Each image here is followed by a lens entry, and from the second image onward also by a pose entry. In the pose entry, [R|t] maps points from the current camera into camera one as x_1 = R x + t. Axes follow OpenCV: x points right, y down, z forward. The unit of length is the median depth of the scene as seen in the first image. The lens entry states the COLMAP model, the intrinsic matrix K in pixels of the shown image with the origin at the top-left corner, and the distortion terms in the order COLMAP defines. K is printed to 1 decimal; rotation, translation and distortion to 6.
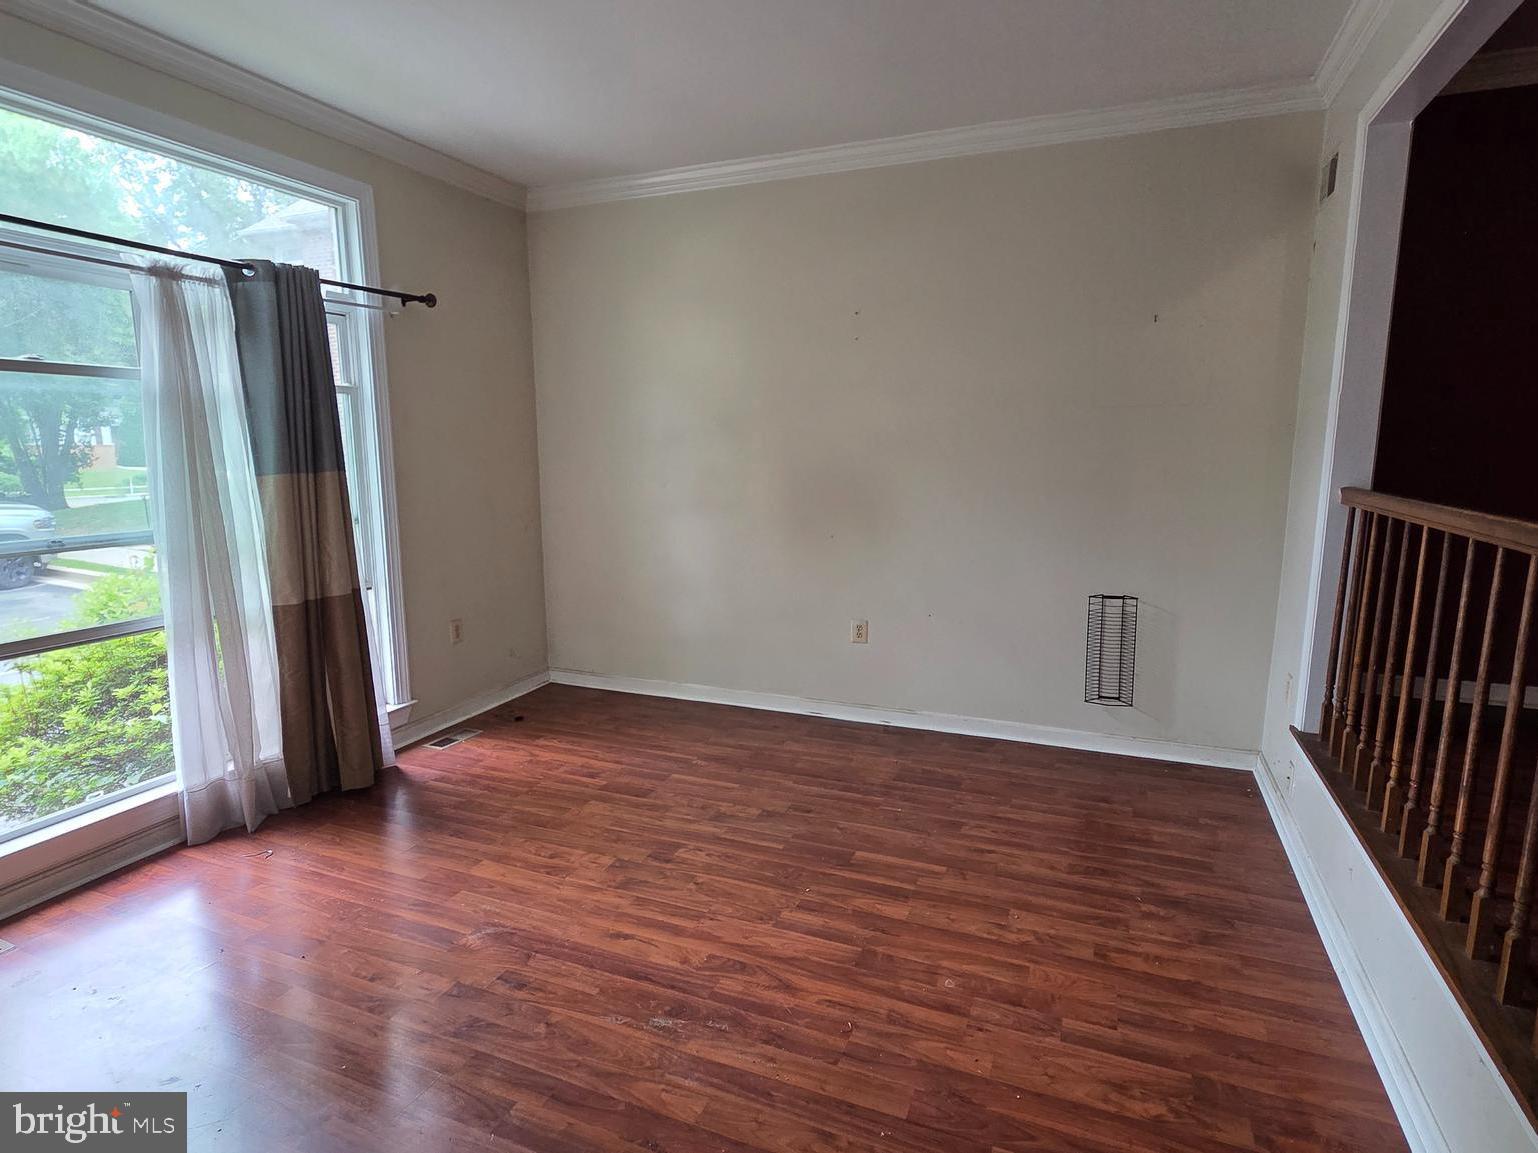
lens RADIAL K [[836.9, 0, 765.8], [0, 836.9, 583.2], [0, 0, 1]] dist [0.002602, -0.000580]
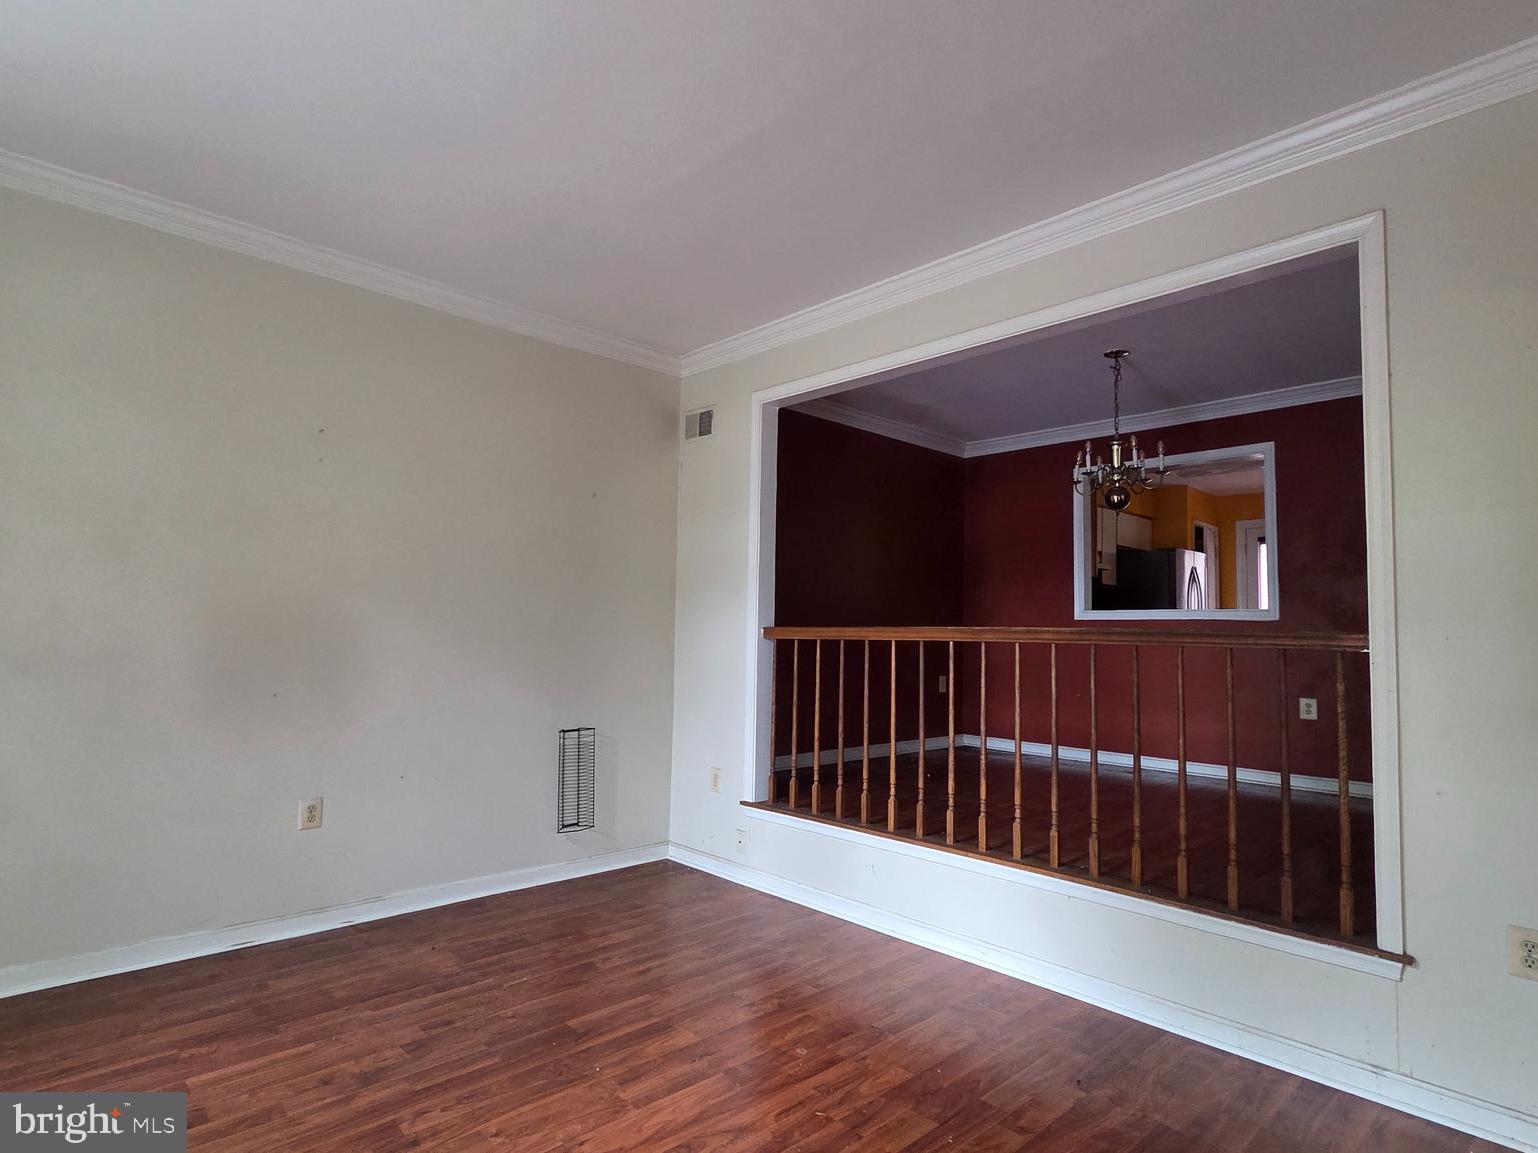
lens RADIAL K [[836.9, 0, 766.2], [0, 836.9, 577.6], [0, 0, 1]] dist [0.002602, -0.000580]
pose [[0.413267, 0.070895, 0.907846, -0.549014], [0.131126, 0.981941, -0.136372, 0.003147], [-0.901119, 0.175401, 0.396508, 0.314139]]
